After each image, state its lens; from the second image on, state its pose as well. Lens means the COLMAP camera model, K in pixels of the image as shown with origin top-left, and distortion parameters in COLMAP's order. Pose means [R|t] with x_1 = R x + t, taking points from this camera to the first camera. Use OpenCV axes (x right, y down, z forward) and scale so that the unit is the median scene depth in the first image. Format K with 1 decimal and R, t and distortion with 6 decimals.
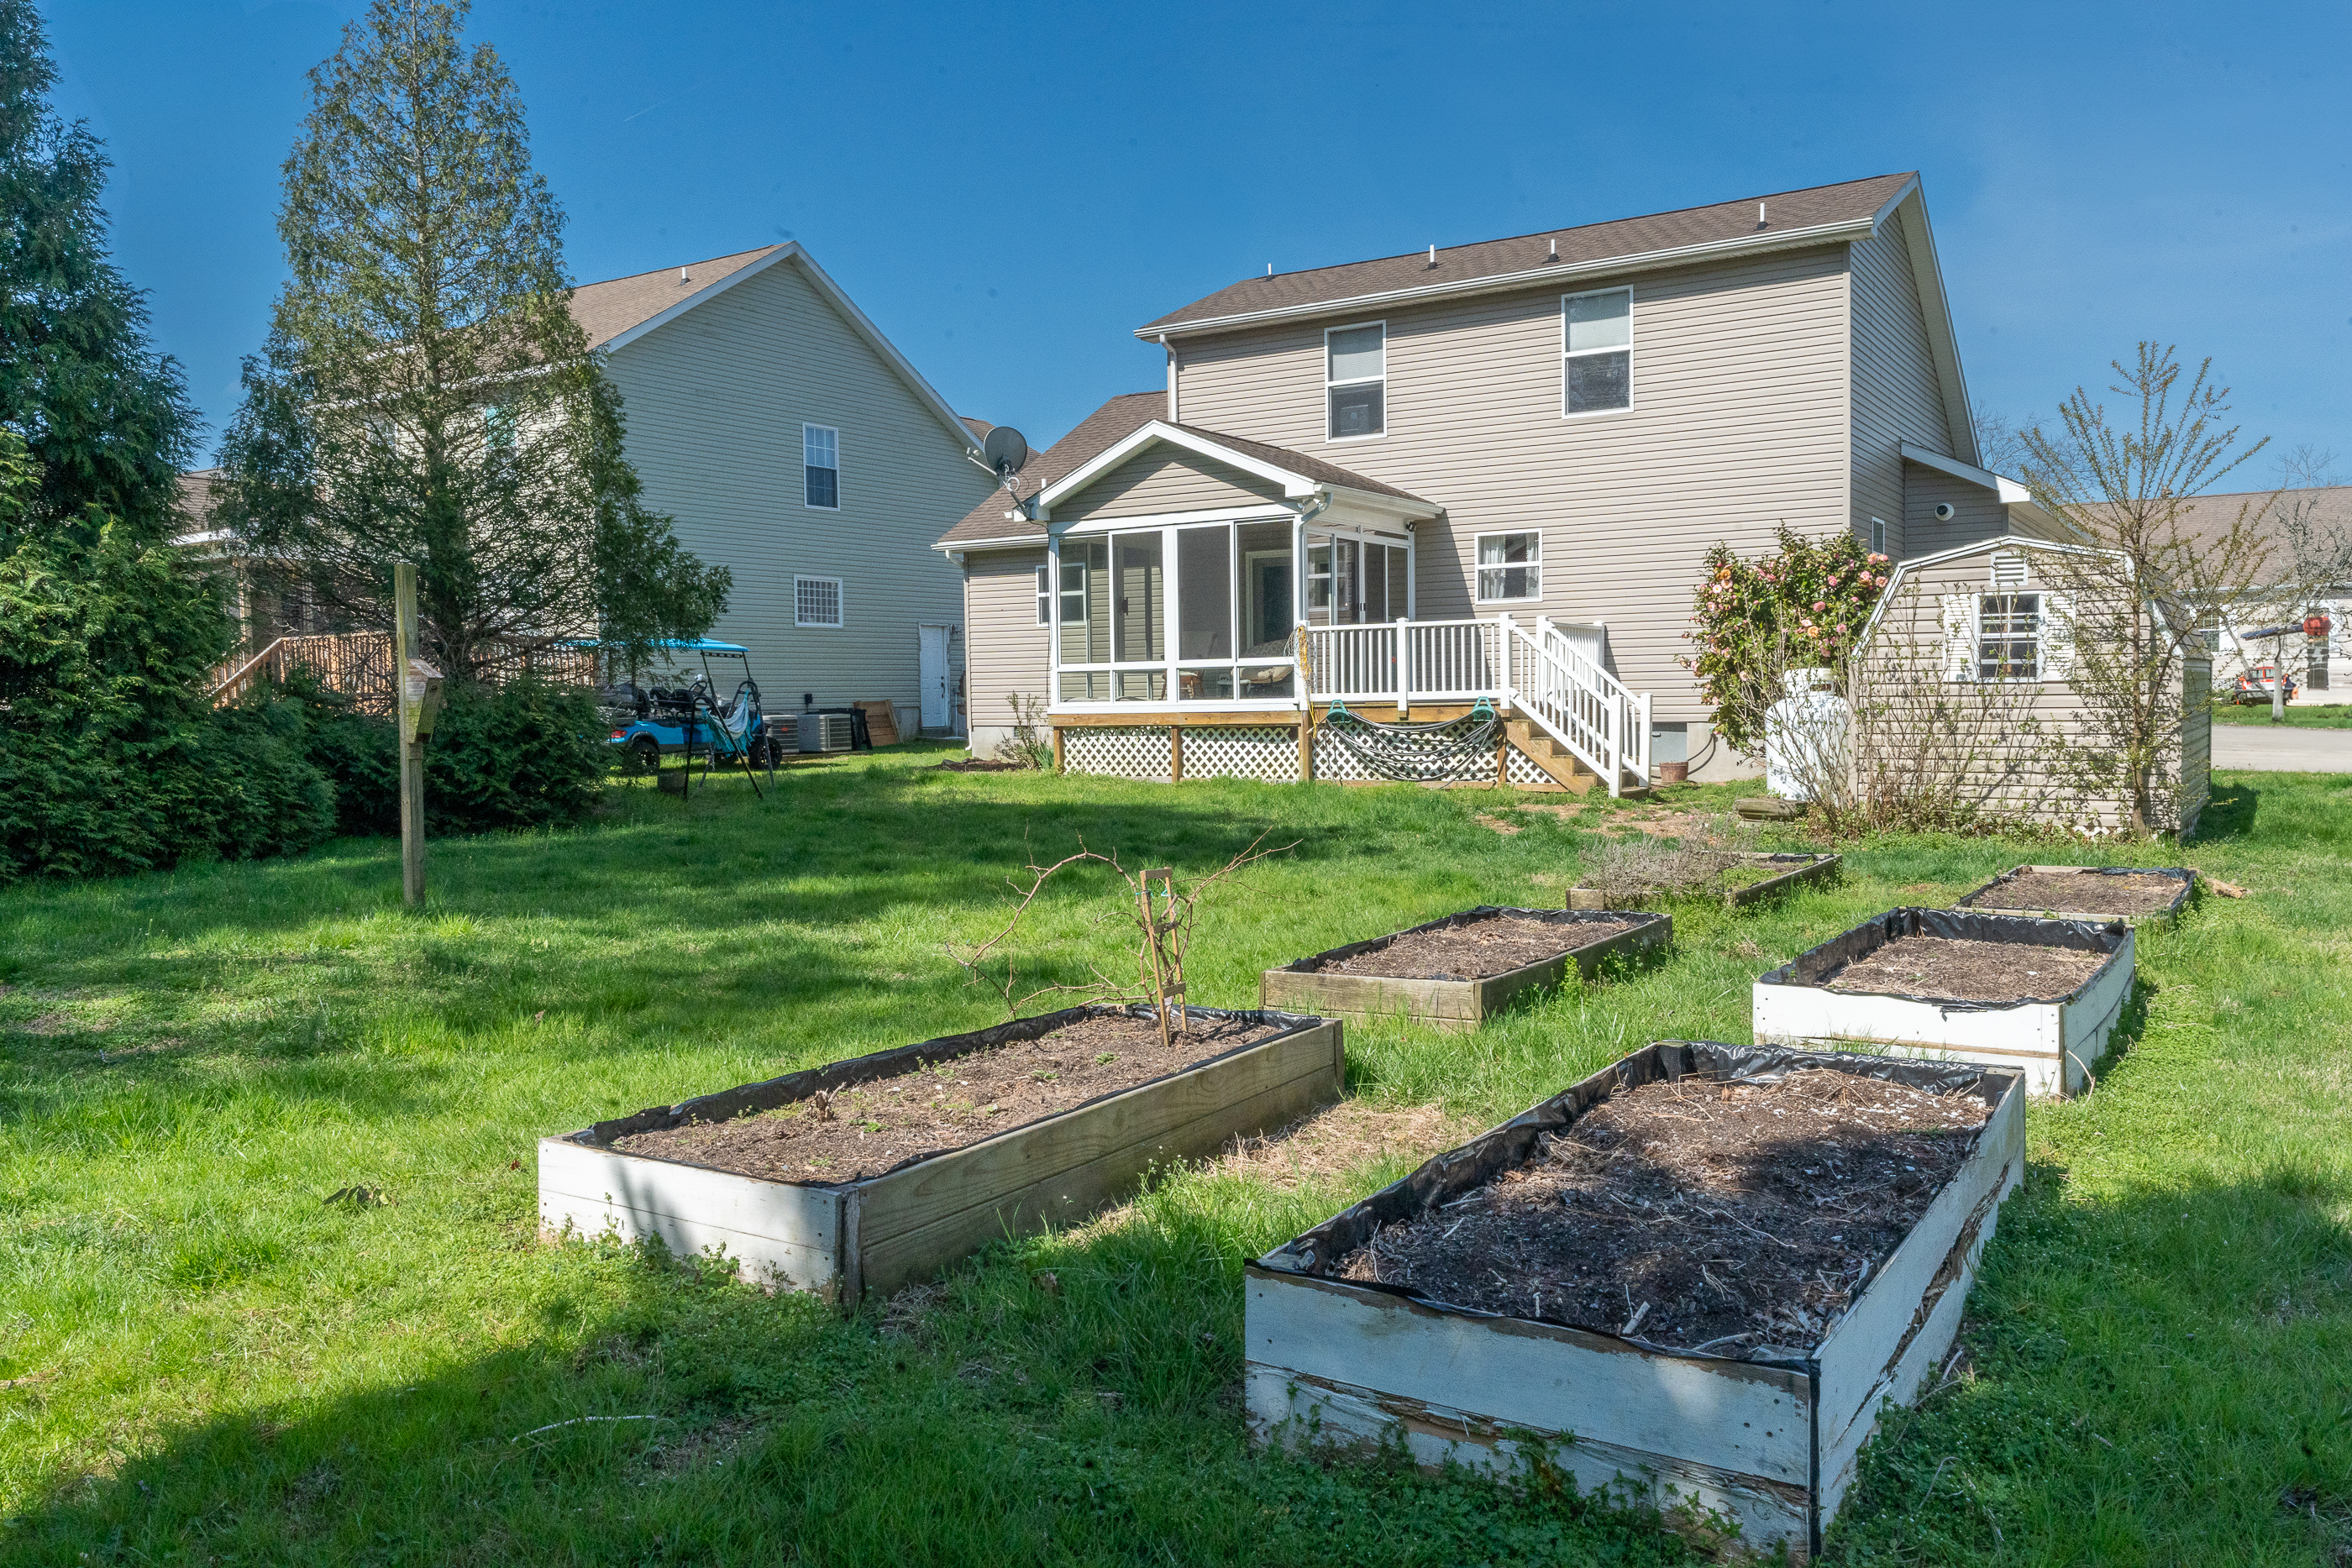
lens RADIAL K [[1778.1, 0, 1172.0], [0, 1778.1, 774.2], [0, 0, 1]] dist [-0.003251, -0.000367]
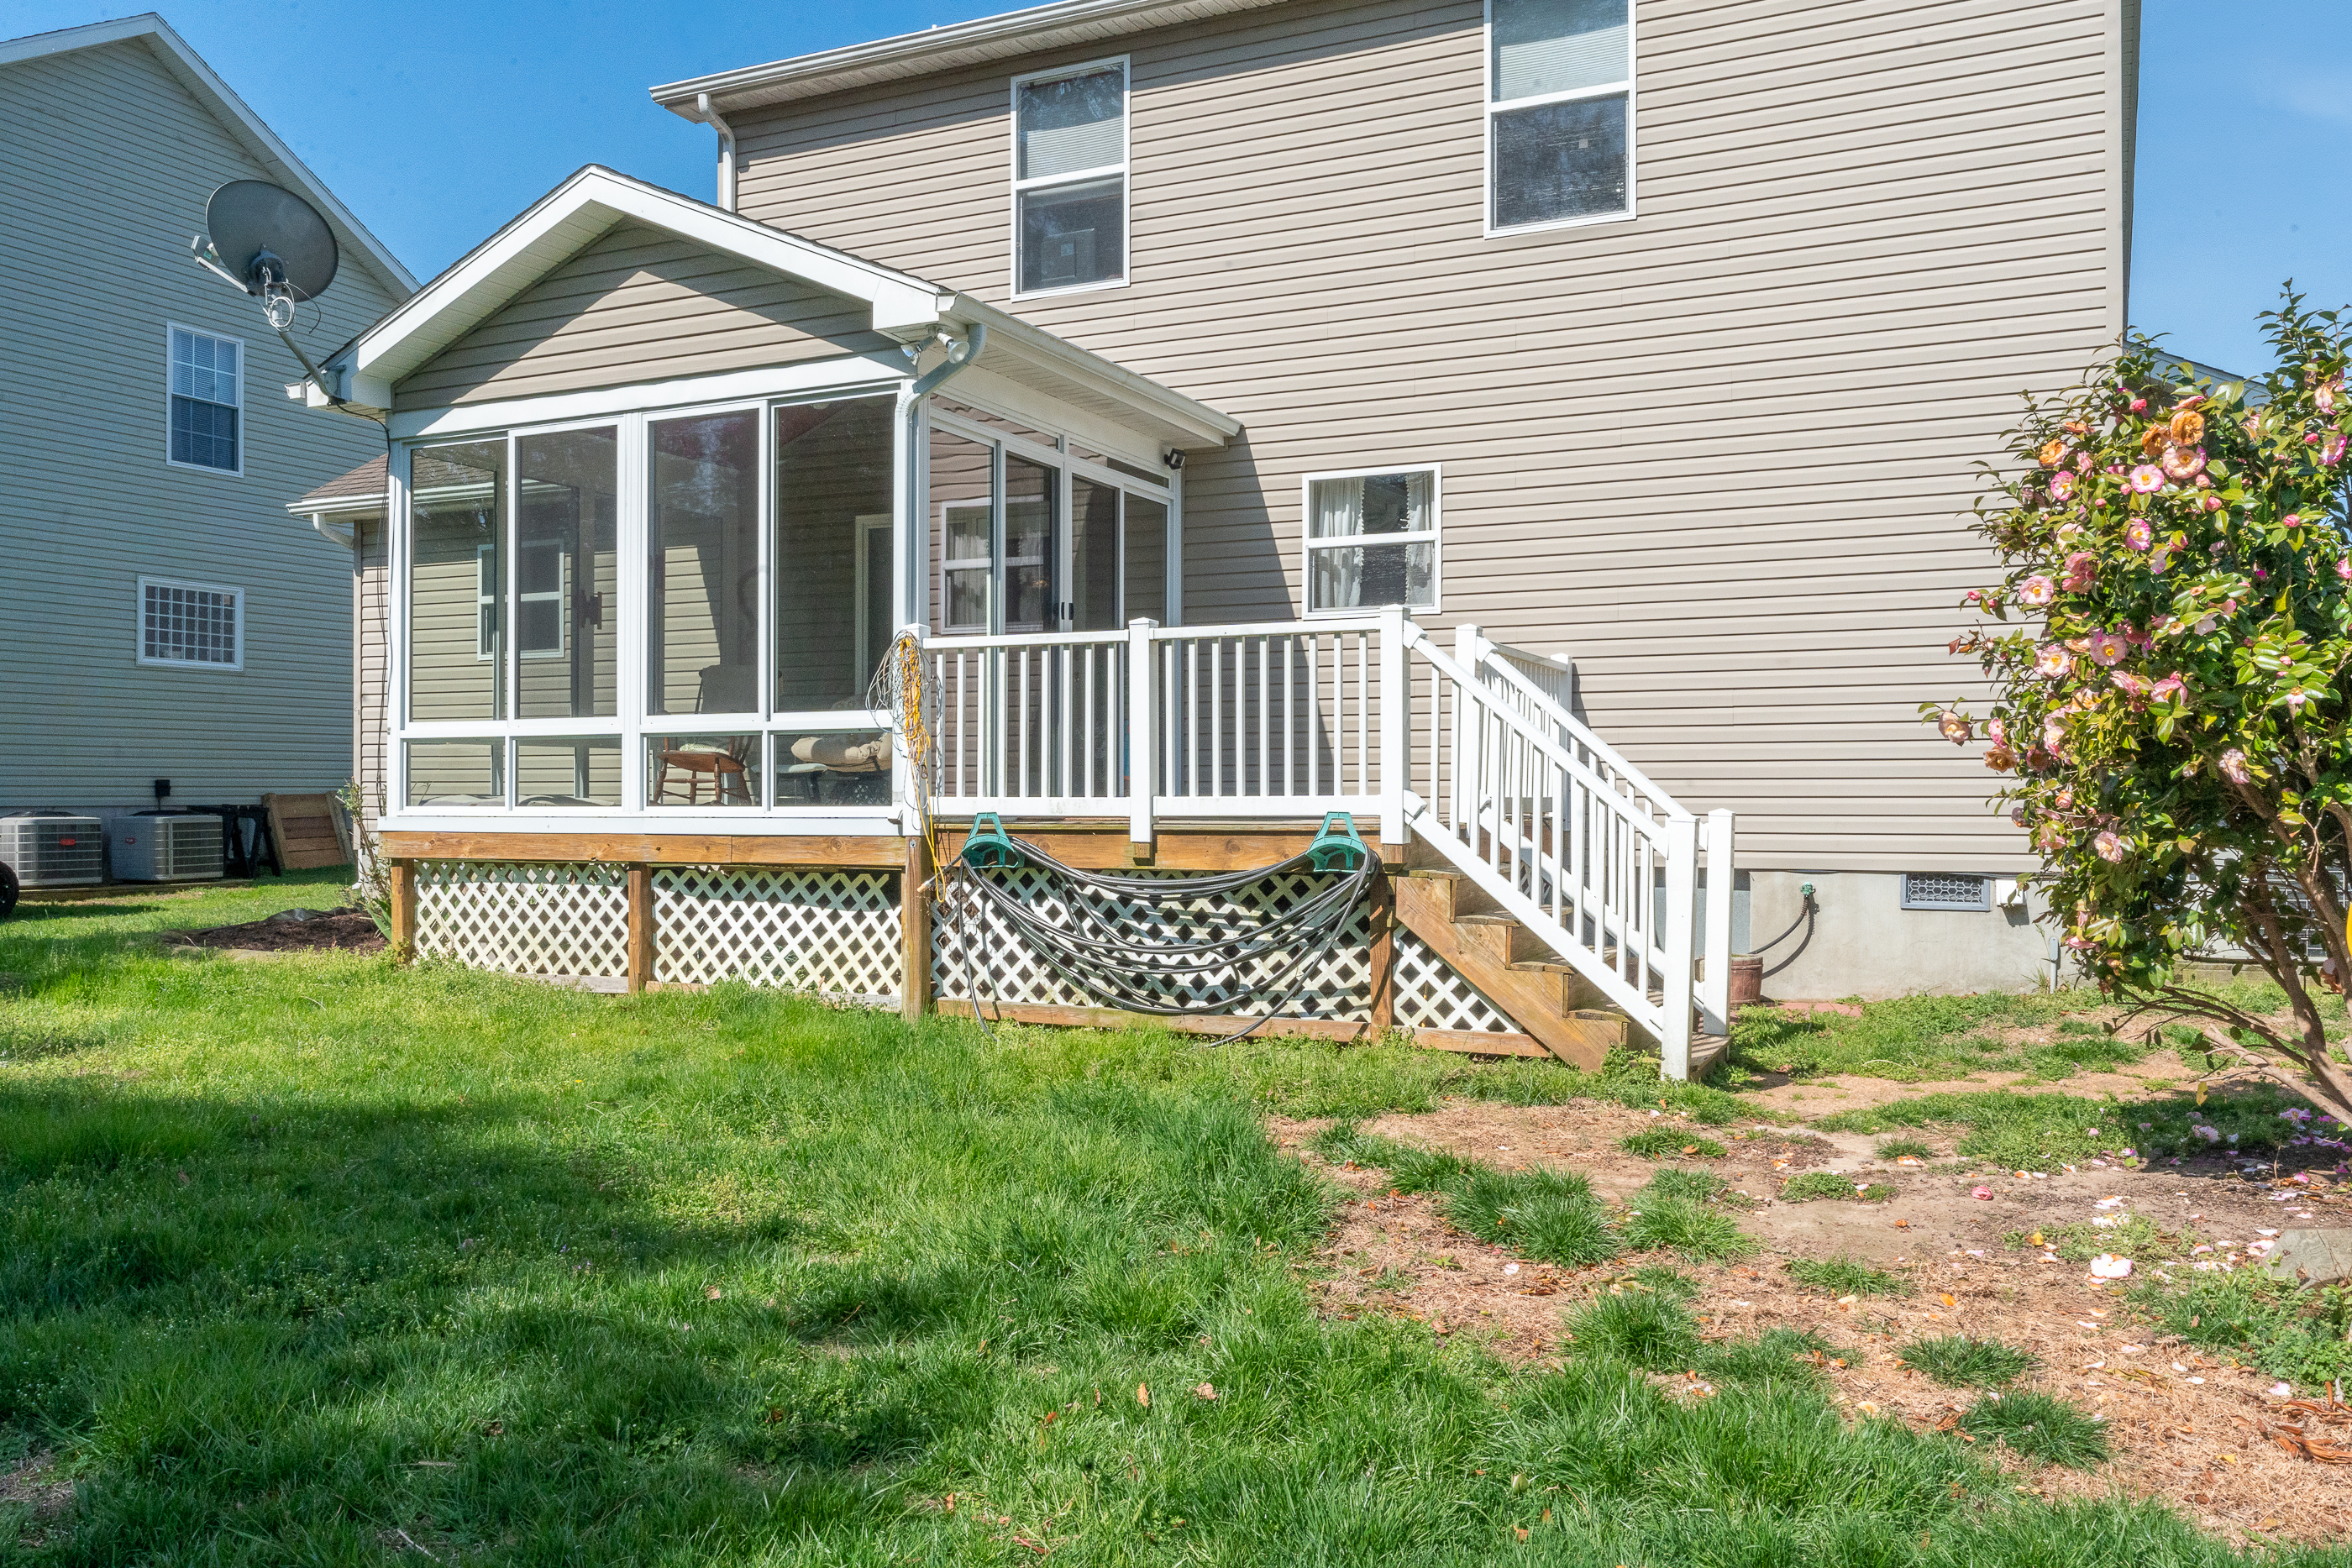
lens RADIAL K [[1884.6, 0, 1176.0], [0, 1884.6, 784.0], [0, 0, 1]] dist [0.001625, 0.000238]
pose [[0.992270, 0.016343, 0.123016, 0.079039], [-0.010405, 0.998756, -0.048763, -0.026361], [-0.123660, 0.047106, 0.991206, 0.533507]]
